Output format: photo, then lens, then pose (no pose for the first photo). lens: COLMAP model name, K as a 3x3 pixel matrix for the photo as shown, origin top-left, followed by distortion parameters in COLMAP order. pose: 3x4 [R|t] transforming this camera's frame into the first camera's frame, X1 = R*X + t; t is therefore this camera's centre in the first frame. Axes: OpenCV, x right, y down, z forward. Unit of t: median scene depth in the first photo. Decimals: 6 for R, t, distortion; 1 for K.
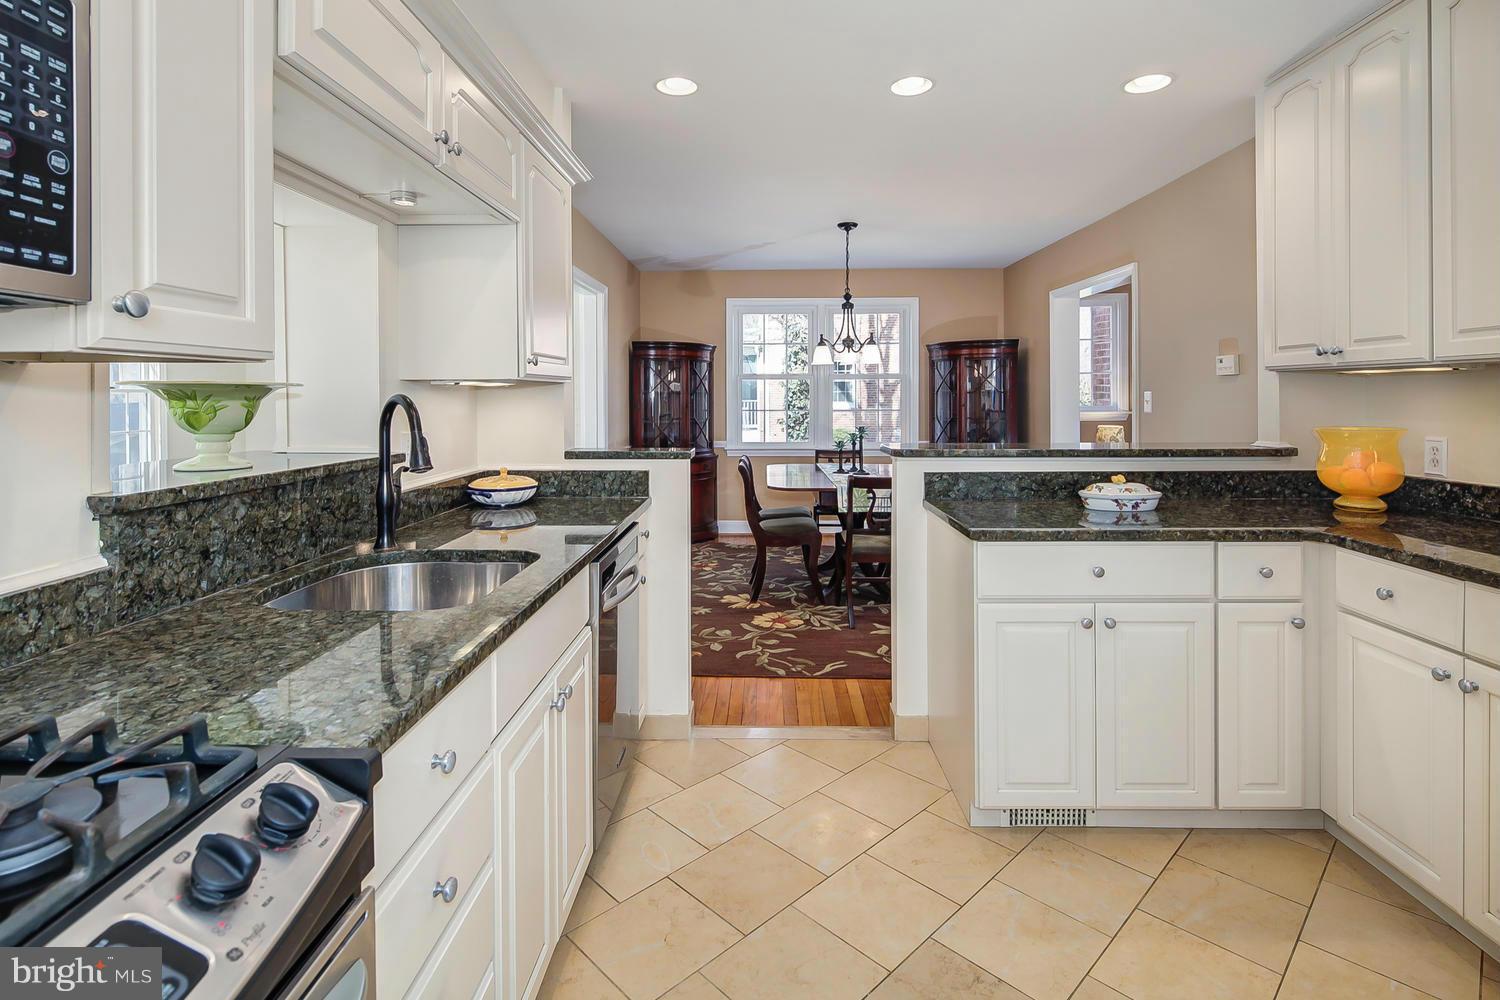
lens RADIAL K [[731.3, 0, 753.9], [0, 731.3, 401.6], [0, 0, 1]] dist [0.000819, -0.001377]
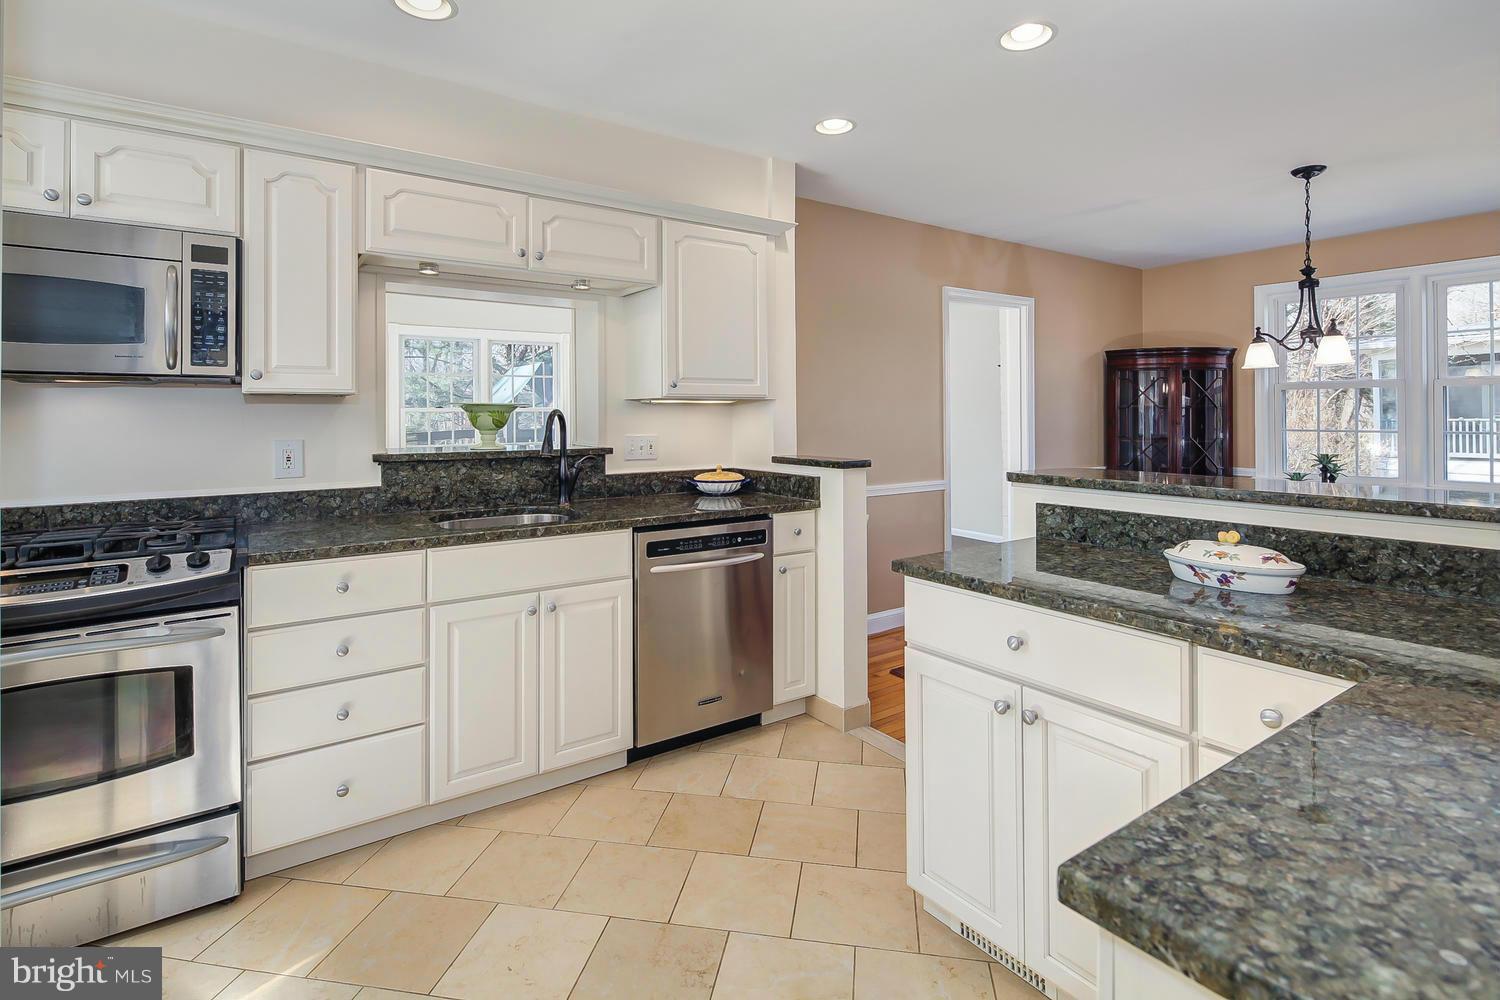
lens RADIAL K [[731.3, 0, 753.9], [0, 731.3, 401.6], [0, 0, 1]] dist [0.000819, -0.001377]
pose [[0.587459, -0.014263, -0.809129, 0.793929], [-0.005205, 0.999757, -0.021403, 0.004567], [0.809238, 0.016785, 0.587242, 0.300892]]
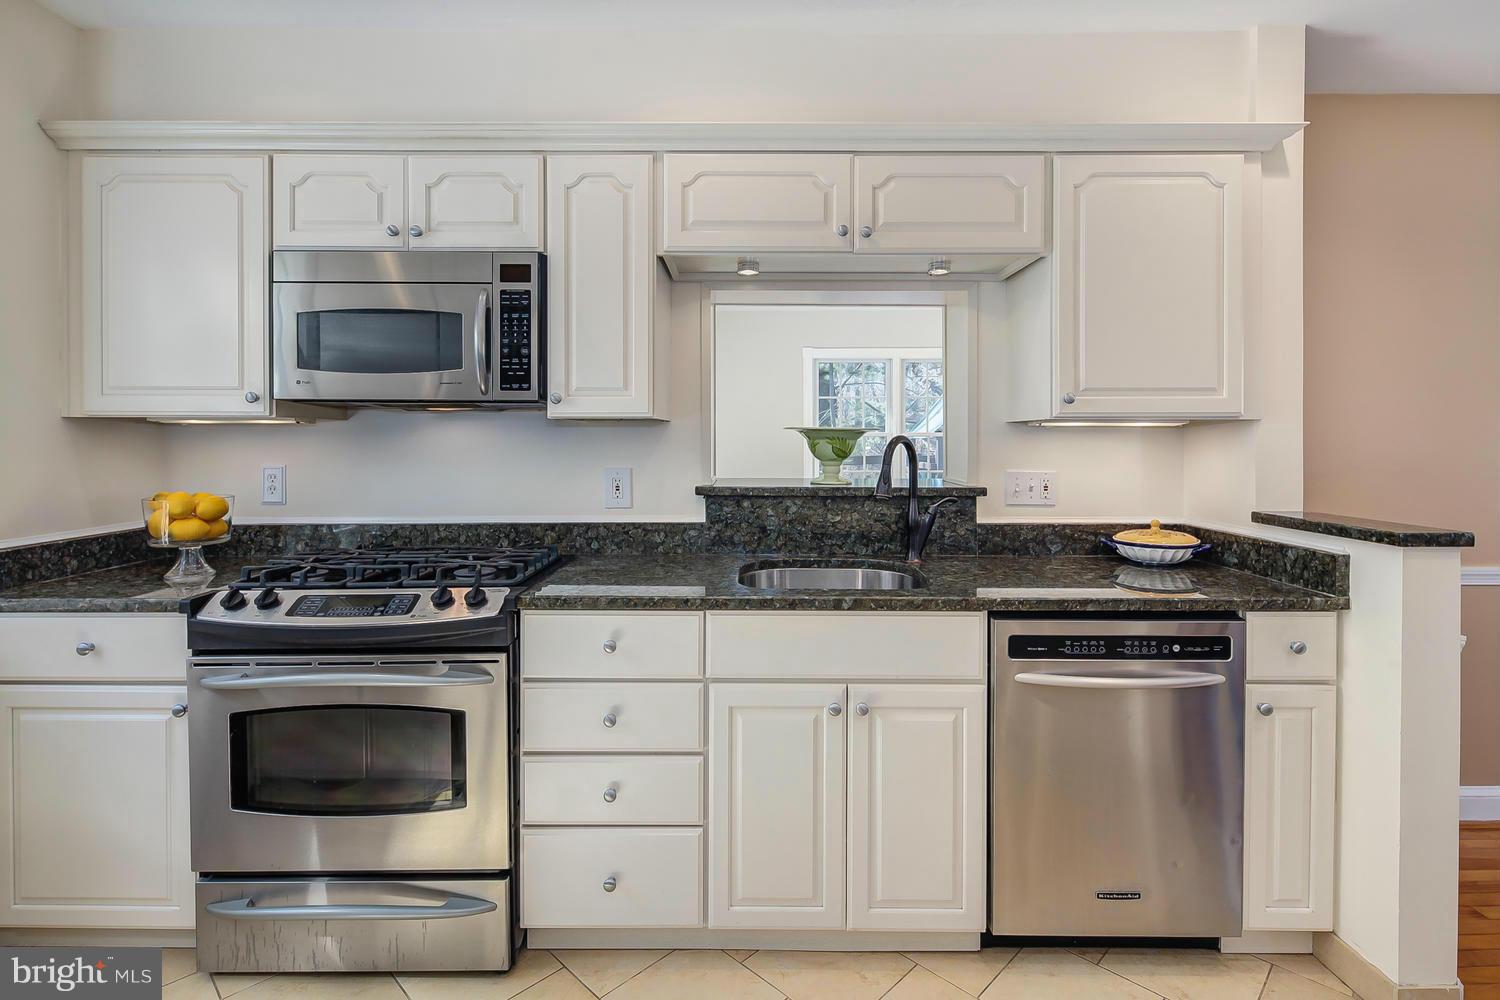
lens RADIAL K [[741.6, 0, 740.6], [0, 741.6, 441.4], [0, 0, 1]] dist [0.001757, -0.001307]
pose [[0.010508, 0.005964, -0.999927, 0.556181], [-0.010492, 0.999928, 0.005854, -0.002811], [0.999890, 0.010430, 0.010570, 0.532665]]
